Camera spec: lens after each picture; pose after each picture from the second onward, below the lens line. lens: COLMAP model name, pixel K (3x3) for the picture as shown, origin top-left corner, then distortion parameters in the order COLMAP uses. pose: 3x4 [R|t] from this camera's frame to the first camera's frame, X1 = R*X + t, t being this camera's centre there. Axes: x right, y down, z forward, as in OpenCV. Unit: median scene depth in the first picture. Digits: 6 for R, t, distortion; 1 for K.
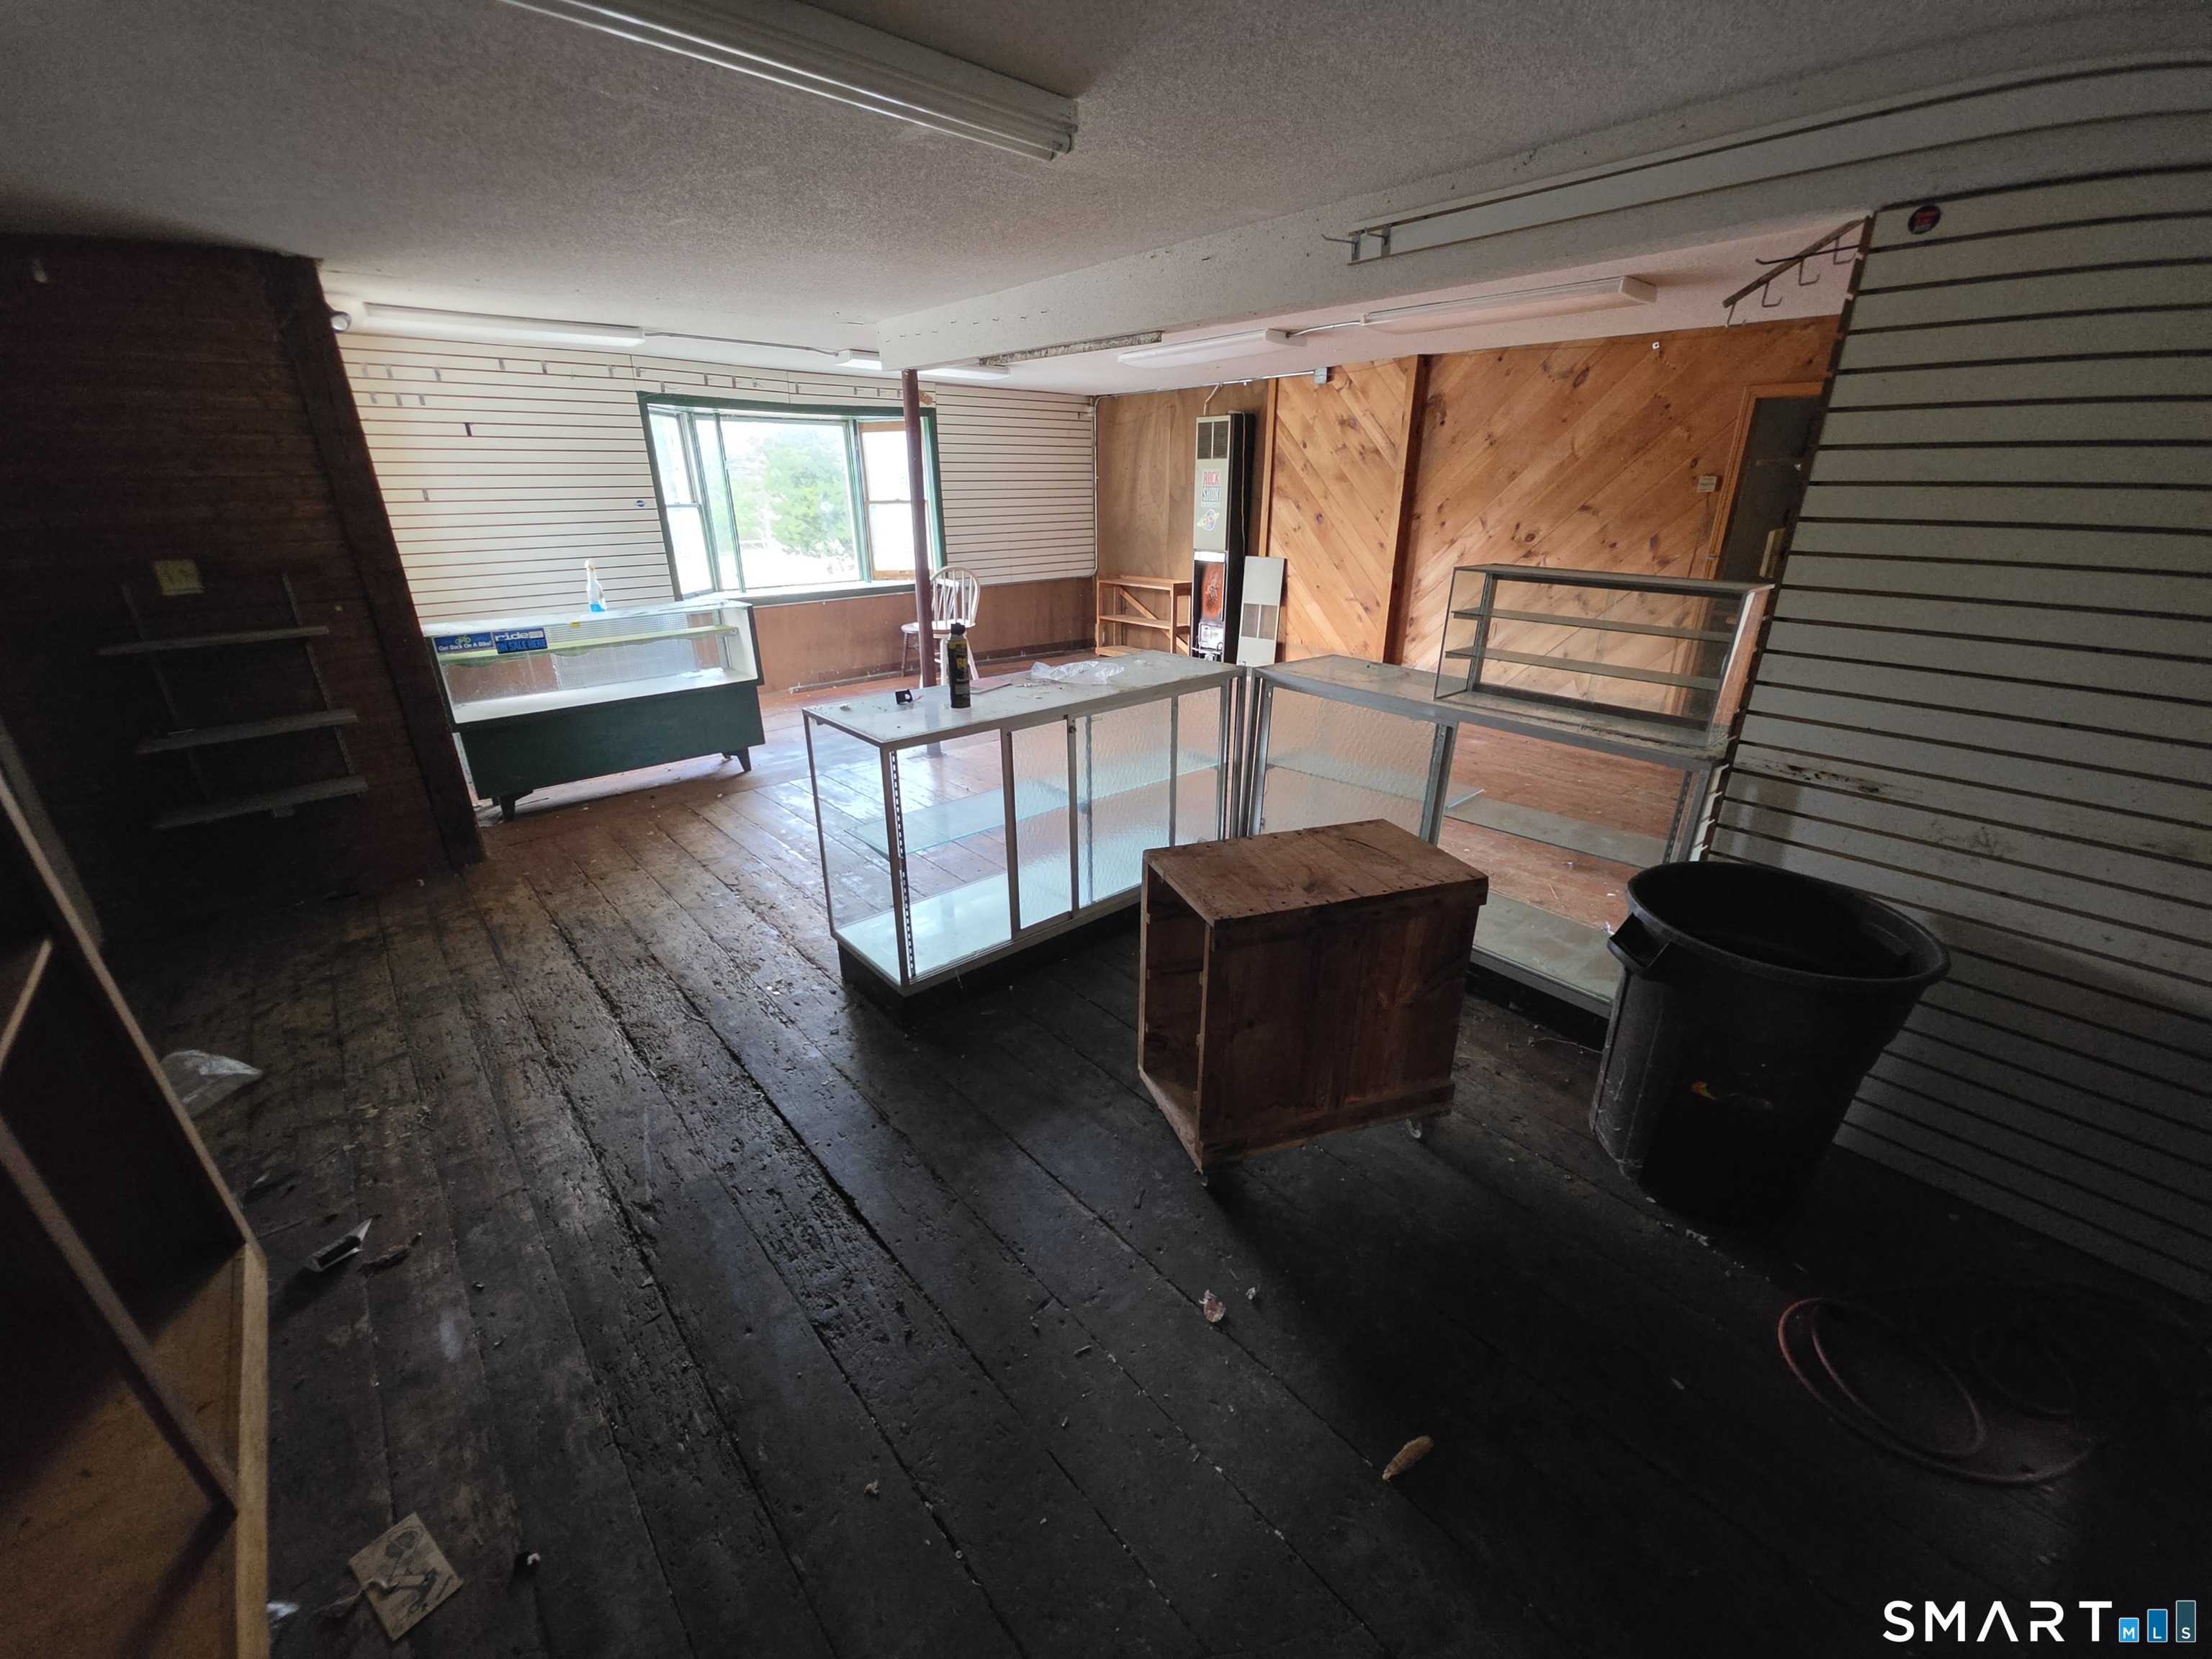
lens RADIAL K [[887.5, 0, 1104.4], [0, 887.5, 812.6], [0, 0, 1]] dist [0.026344, -0.014022]
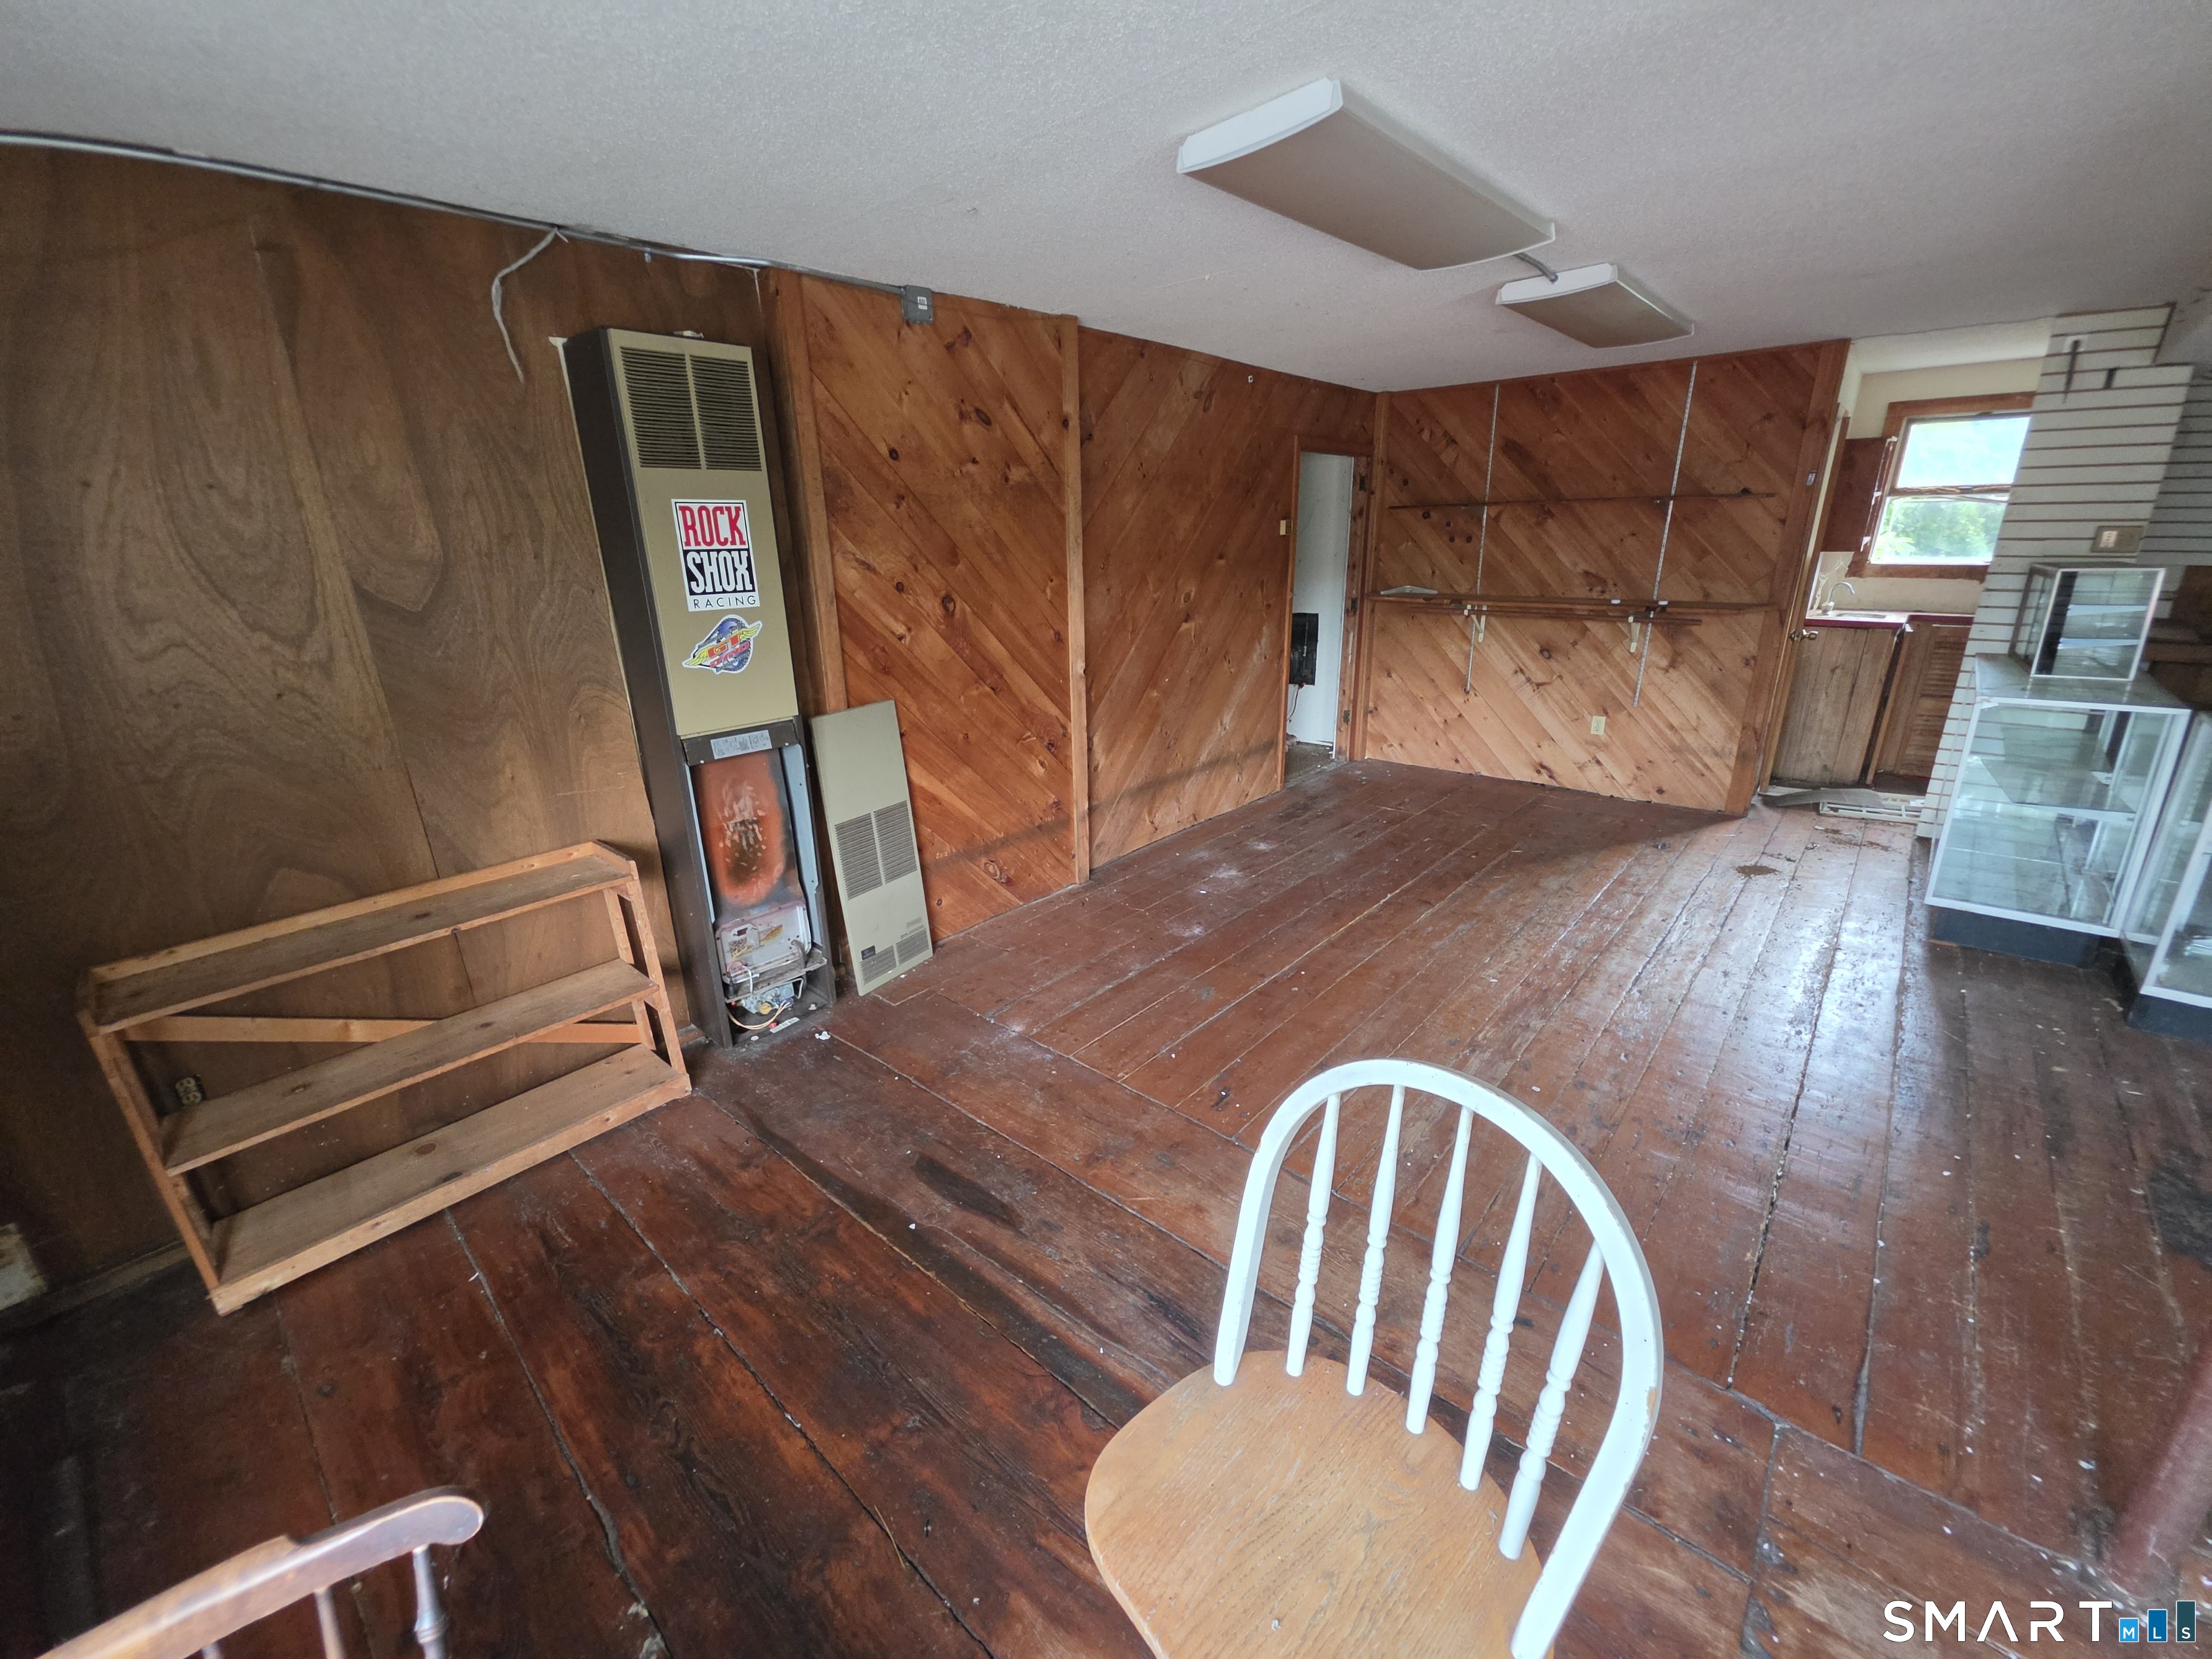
lens RADIAL K [[887.5, 0, 1104.4], [0, 887.5, 812.6], [0, 0, 1]] dist [0.026344, -0.014022]
pose [[-0.104199, -0.297520, 0.949012, -0.251724], [0.374815, 0.872104, 0.314562, -0.331178], [-0.921226, 0.388481, 0.020642, 0.895321]]
